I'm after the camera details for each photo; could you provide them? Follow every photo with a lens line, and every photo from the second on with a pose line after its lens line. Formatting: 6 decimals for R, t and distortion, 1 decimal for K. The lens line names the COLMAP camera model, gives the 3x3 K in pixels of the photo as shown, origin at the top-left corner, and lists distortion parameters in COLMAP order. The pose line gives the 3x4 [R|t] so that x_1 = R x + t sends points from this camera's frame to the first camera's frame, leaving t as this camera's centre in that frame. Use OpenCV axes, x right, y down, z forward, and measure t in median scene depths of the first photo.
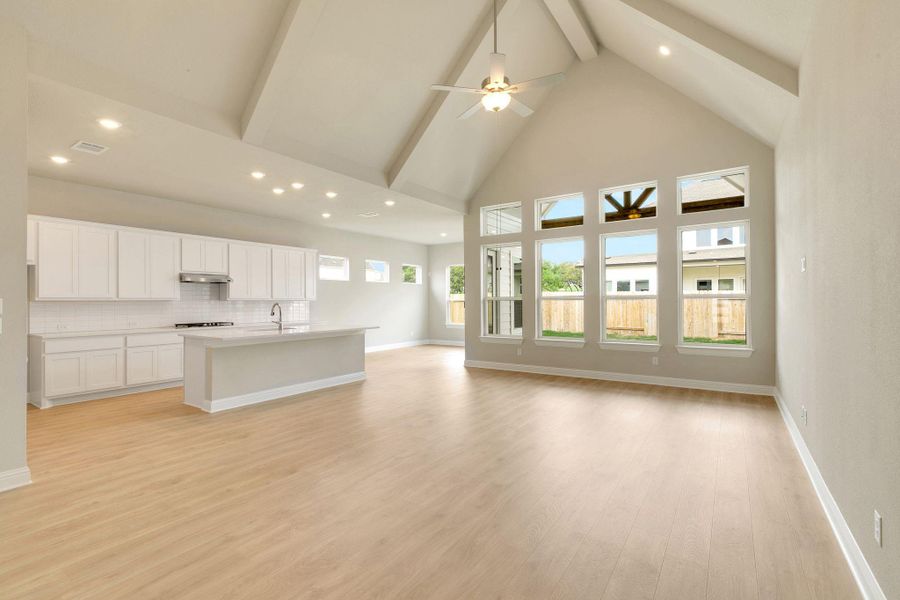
lens RADIAL K [[404.8, 0, 450.1], [0, 404.8, 298.7], [0, 0, 1]] dist [-0.000496, 0.000213]
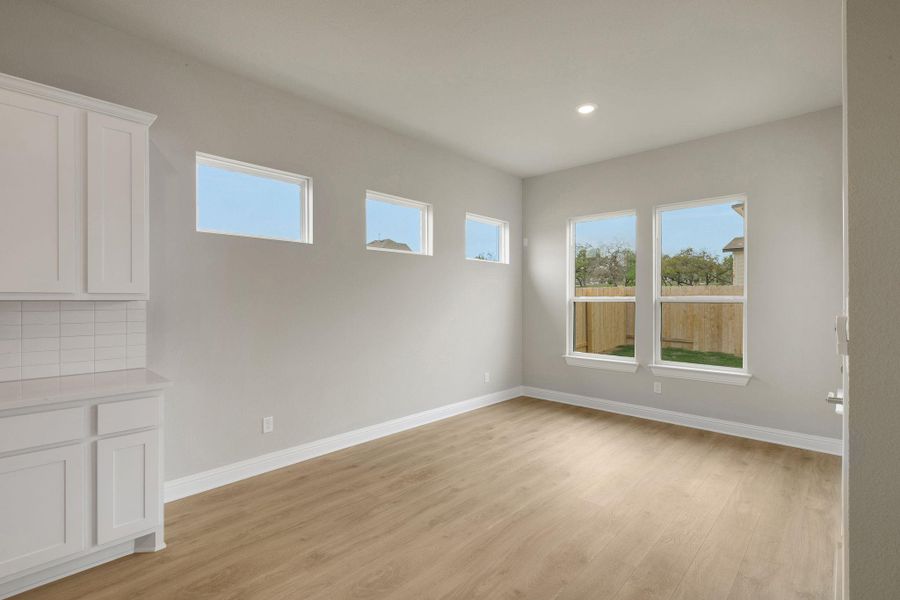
lens RADIAL K [[404.8, 0, 448.4], [0, 404.8, 300.5], [0, 0, 1]] dist [-0.000496, 0.000213]
pose [[0.986773, 0.002008, -0.162097, -0.113114], [-0.000791, 0.999971, 0.007573, 0.001567], [0.162108, -0.007345, 0.986746, 0.976938]]
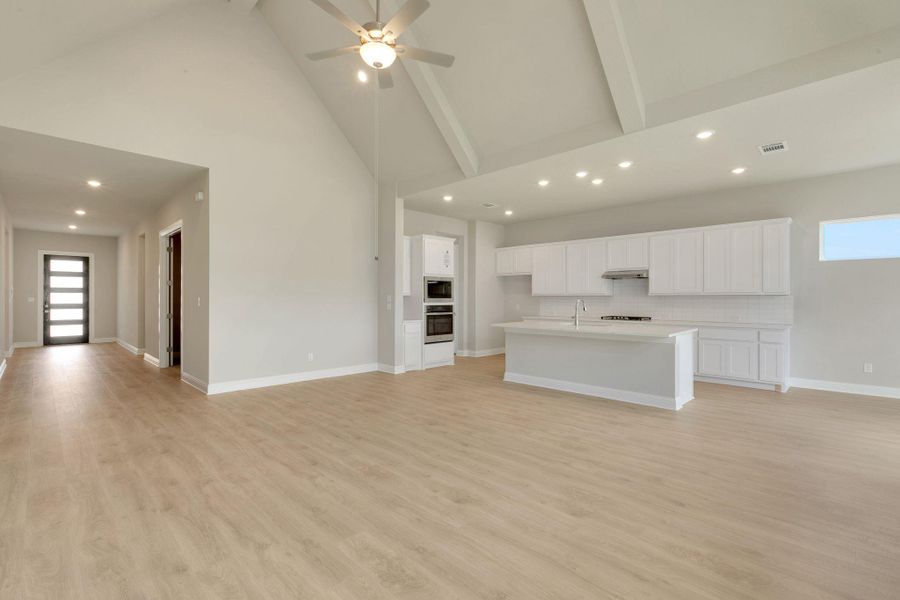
lens RADIAL K [[404.8, 0, 457.6], [0, 404.8, 298.7], [0, 0, 1]] dist [-0.000496, 0.000213]
pose [[-0.175674, 0.010028, -0.984397, 0.518709], [0.005692, 0.999942, 0.009171, 0.000596], [0.984432, -0.003992, -0.175721, 0.755745]]
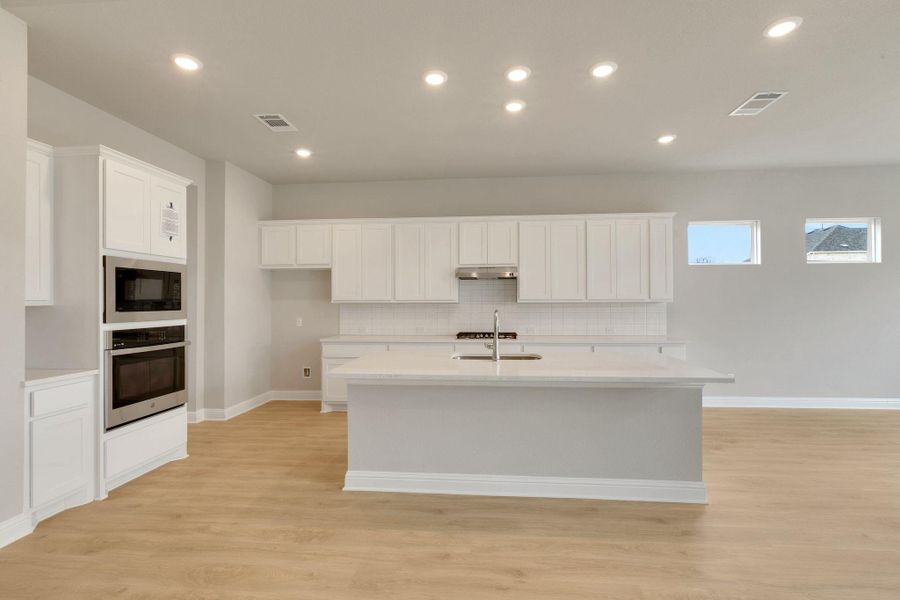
lens RADIAL K [[404.8, 0, 459.4], [0, 404.8, 301.2], [0, 0, 1]] dist [-0.000496, 0.000213]
pose [[0.492767, 0.003566, -0.870154, 0.016487], [0.004466, 0.999968, 0.006627, -0.004067], [0.870150, -0.007152, 0.492736, 0.592288]]
